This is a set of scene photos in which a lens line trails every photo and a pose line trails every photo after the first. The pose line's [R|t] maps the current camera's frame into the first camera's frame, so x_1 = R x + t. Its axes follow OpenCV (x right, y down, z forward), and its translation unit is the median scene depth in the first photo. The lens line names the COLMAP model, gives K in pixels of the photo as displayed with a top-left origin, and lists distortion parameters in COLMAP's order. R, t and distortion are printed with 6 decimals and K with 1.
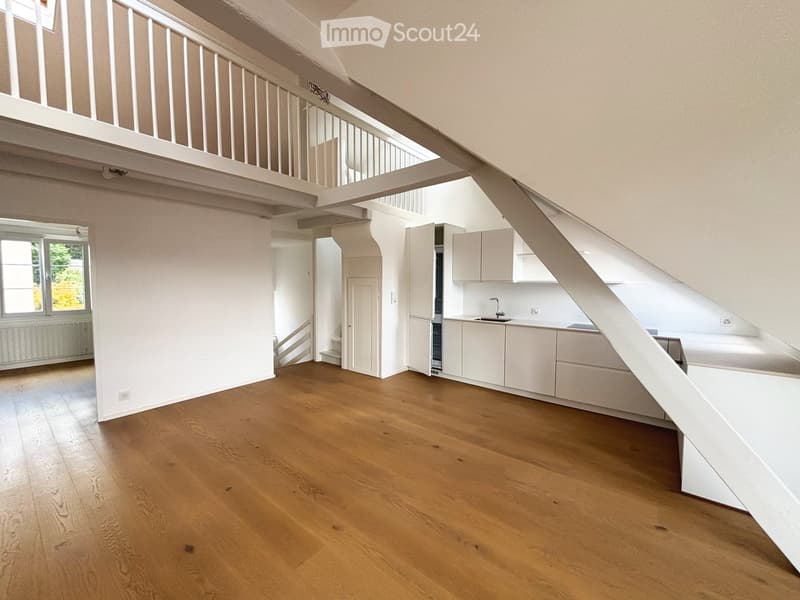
lens RADIAL K [[321.4, 0, 400.0], [0, 321.4, 300.0], [0, 0, 1]] dist [-0.001359, -0.001117]
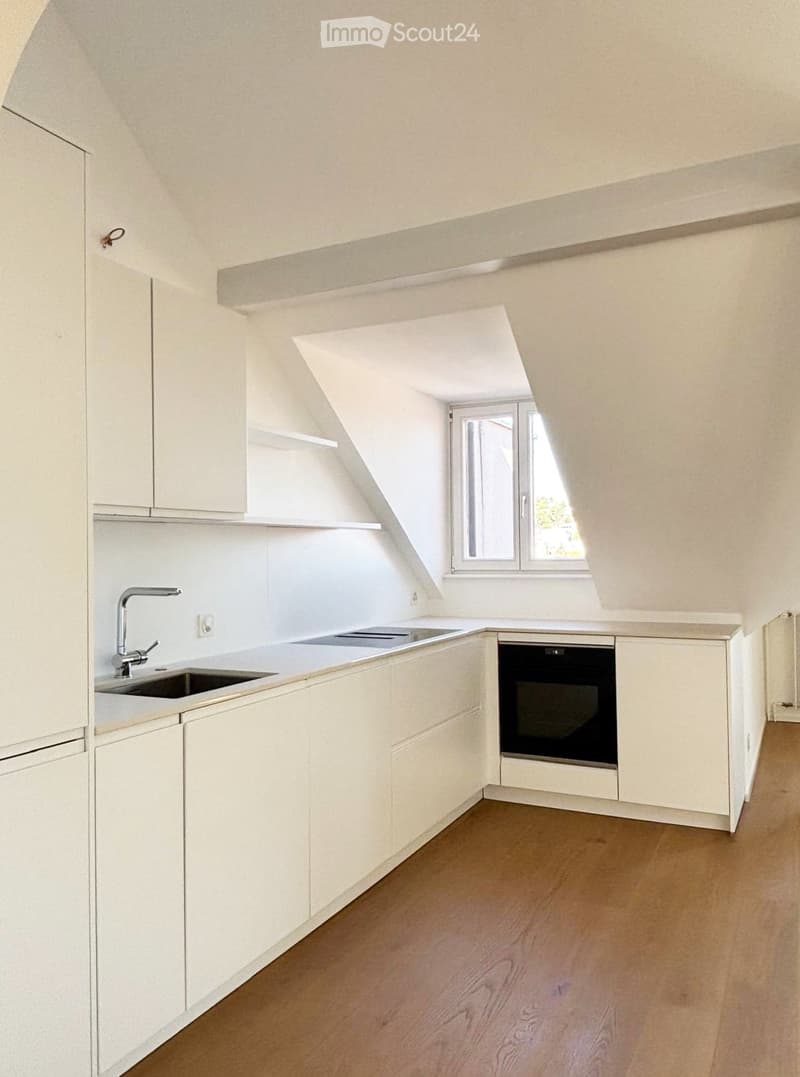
lens RADIAL K [[804.1, 0, 400.0], [0, 804.1, 538.5], [0, 0, 1]] dist [0.034908, -0.000942]
pose [[-0.189019, 0.012732, 0.981891, -0.334153], [0.068924, 0.997622, 0.000332, -0.032759], [-0.979552, 0.067738, -0.189447, 1.023063]]
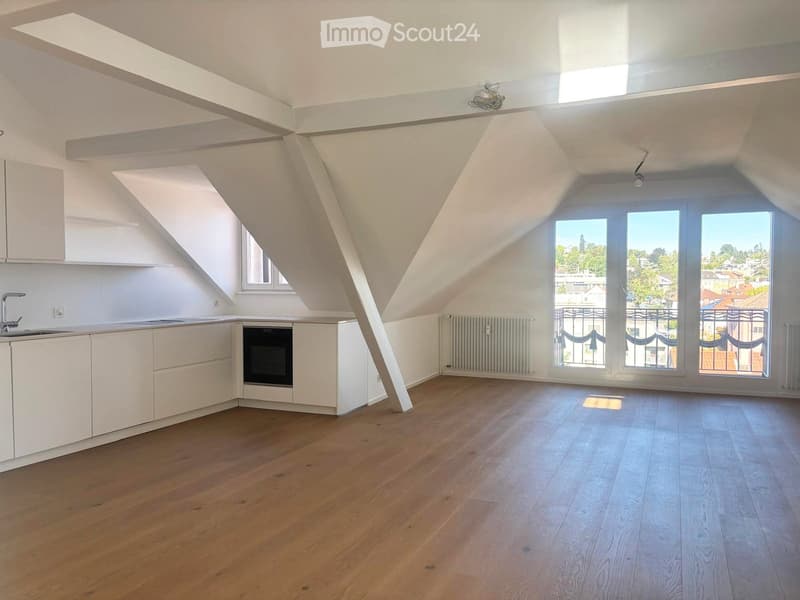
lens RADIAL K [[604.4, 0, 400.0], [0, 604.4, 300.0], [0, 0, 1]] dist [0.038206, -0.002343]
pose [[-0.234254, -0.036658, 0.971484, -0.893116], [0.056442, 0.997090, 0.051234, -0.011953], [-0.970536, 0.066835, -0.231503, 0.685919]]
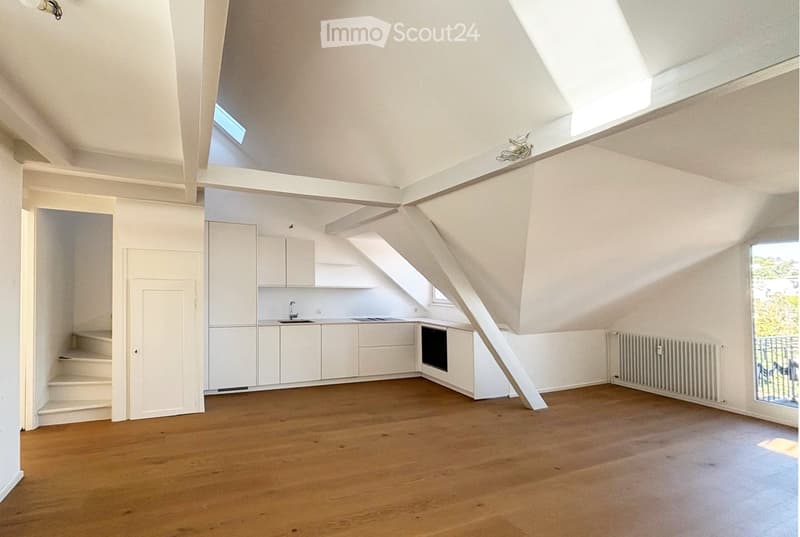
lens RADIAL K [[342.3, 0, 325.4], [0, 342.3, 276.5], [0, 0, 1]] dist [0.001793, -0.000335]
pose [[0.512800, 0.026391, 0.858102, -0.691400], [0.032576, 0.998209, -0.050168, -0.031313], [-0.857890, 0.053680, 0.511023, 0.353107]]
